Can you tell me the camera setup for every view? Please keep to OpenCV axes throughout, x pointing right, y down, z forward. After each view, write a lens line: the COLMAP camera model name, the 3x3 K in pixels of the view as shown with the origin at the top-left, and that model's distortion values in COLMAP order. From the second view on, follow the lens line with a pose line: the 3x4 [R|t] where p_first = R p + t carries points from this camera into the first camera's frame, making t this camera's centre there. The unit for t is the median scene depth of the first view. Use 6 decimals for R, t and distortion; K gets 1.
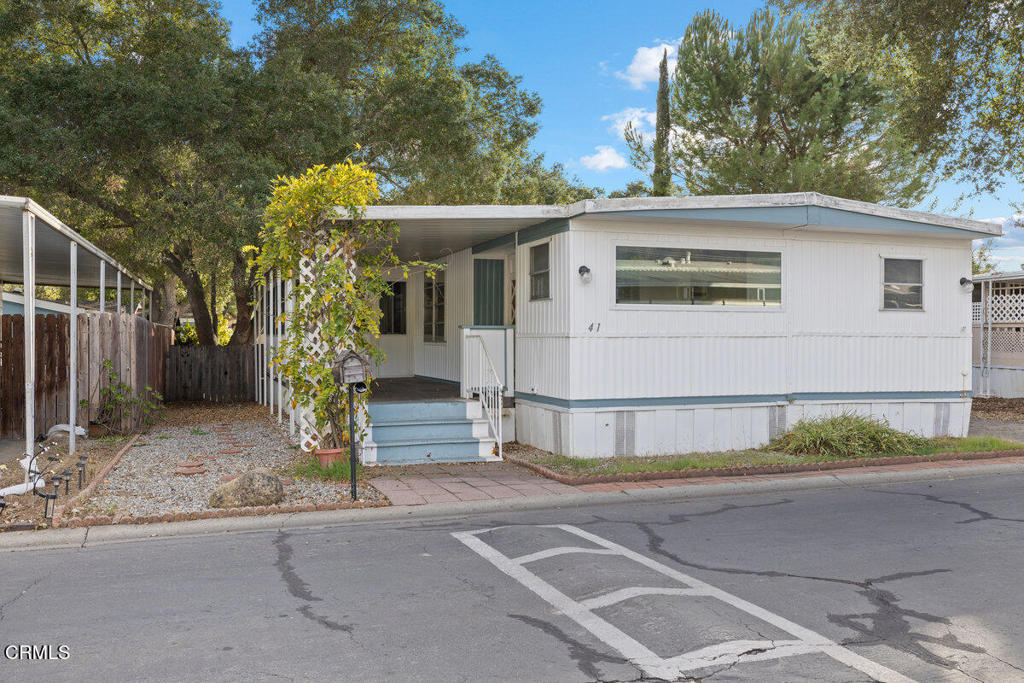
lens RADIAL K [[894.8, 0, 512.0], [0, 894.8, 341.5], [0, 0, 1]] dist [0.004219, -0.006435]
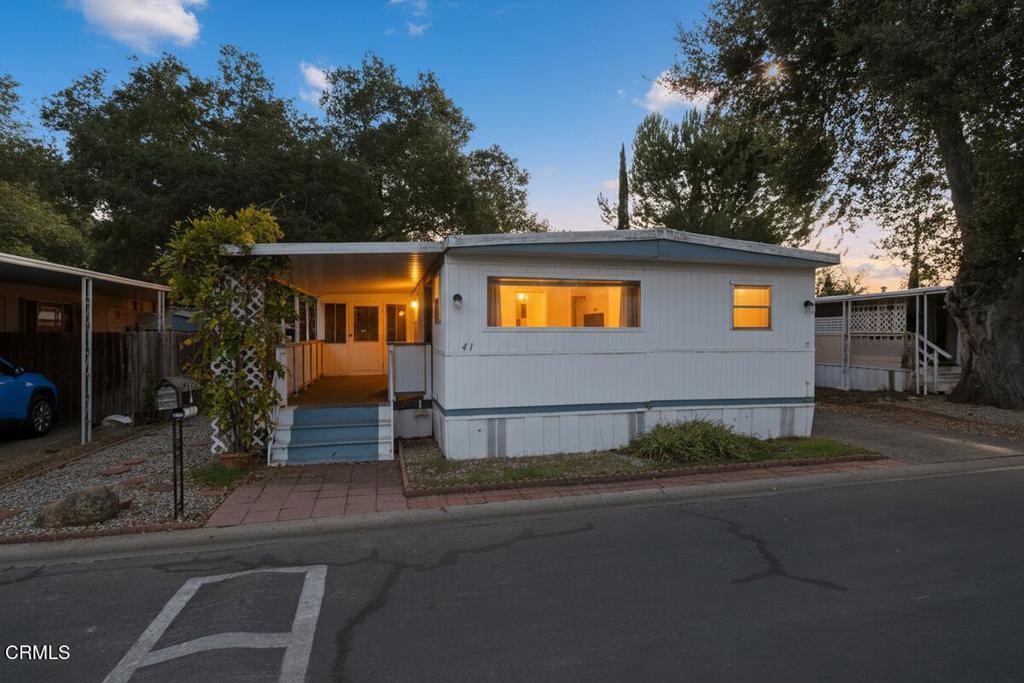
lens RADIAL K [[550.8, 0, 517.7], [0, 550.8, 341.0], [0, 0, 1]] dist [0.000465, -0.000177]
pose [[0.996406, -0.001231, -0.084697, 0.187762], [0.001884, 0.999969, 0.007634, -0.024700], [0.084685, -0.007766, 0.996378, 0.251318]]
